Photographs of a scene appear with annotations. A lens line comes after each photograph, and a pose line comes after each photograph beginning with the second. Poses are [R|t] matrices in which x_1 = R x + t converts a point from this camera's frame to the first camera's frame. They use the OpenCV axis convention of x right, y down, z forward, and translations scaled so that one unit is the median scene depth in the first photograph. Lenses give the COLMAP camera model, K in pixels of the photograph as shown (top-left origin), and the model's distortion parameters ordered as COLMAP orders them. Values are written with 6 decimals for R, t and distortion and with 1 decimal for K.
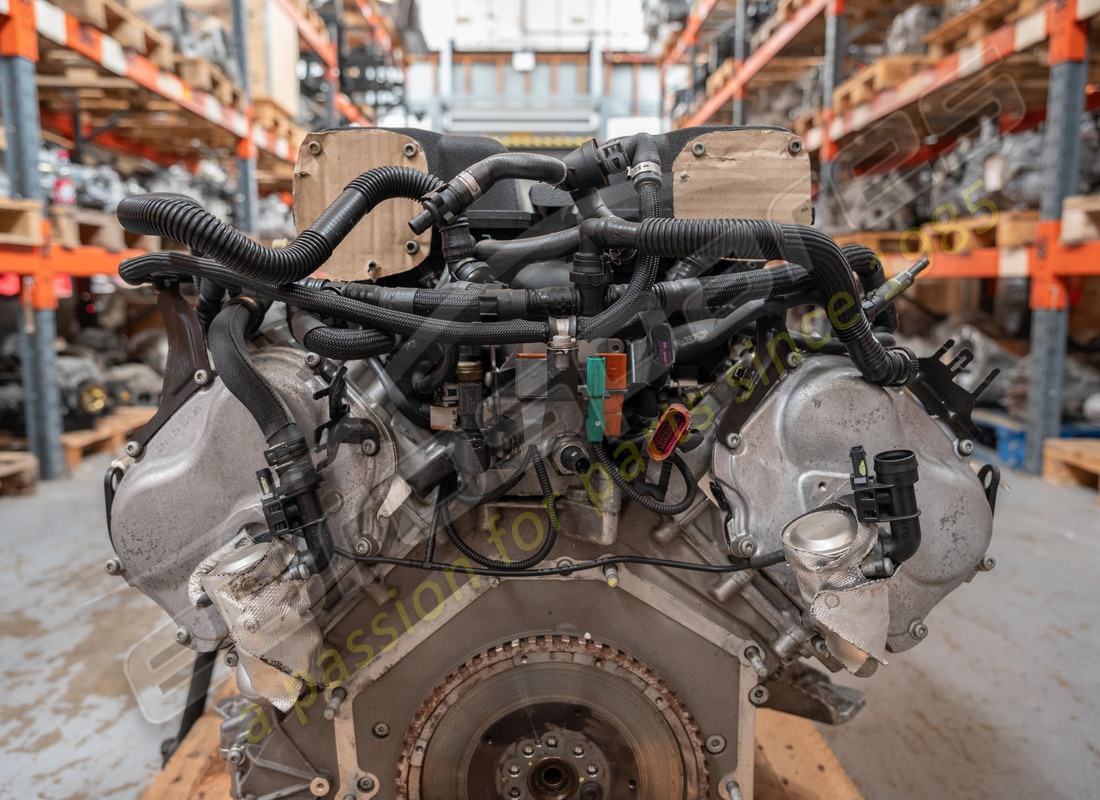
lens RADIAL K [[874.1, 0, 545.8], [0, 874.1, 400.6], [0, 0, 1]] dist [-0.002707, -0.001593]
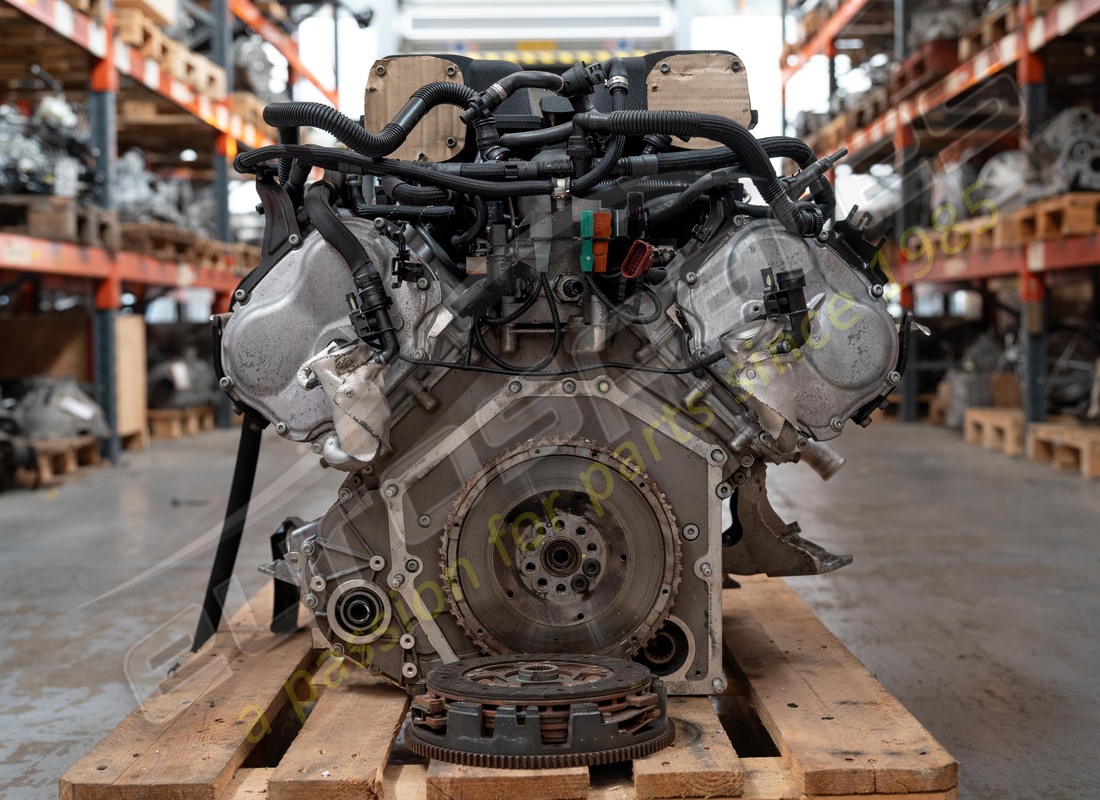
lens RADIAL K [[1605.7, 0, 550.0], [0, 1605.7, 400.0], [0, 0, 1]] dist [-0.117429, 0.040749]
pose [[0.999713, -0.007383, -0.022784, 0.049930], [0.005638, 0.997114, -0.075704, 0.408362], [0.023277, 0.075554, 0.996870, -1.417921]]
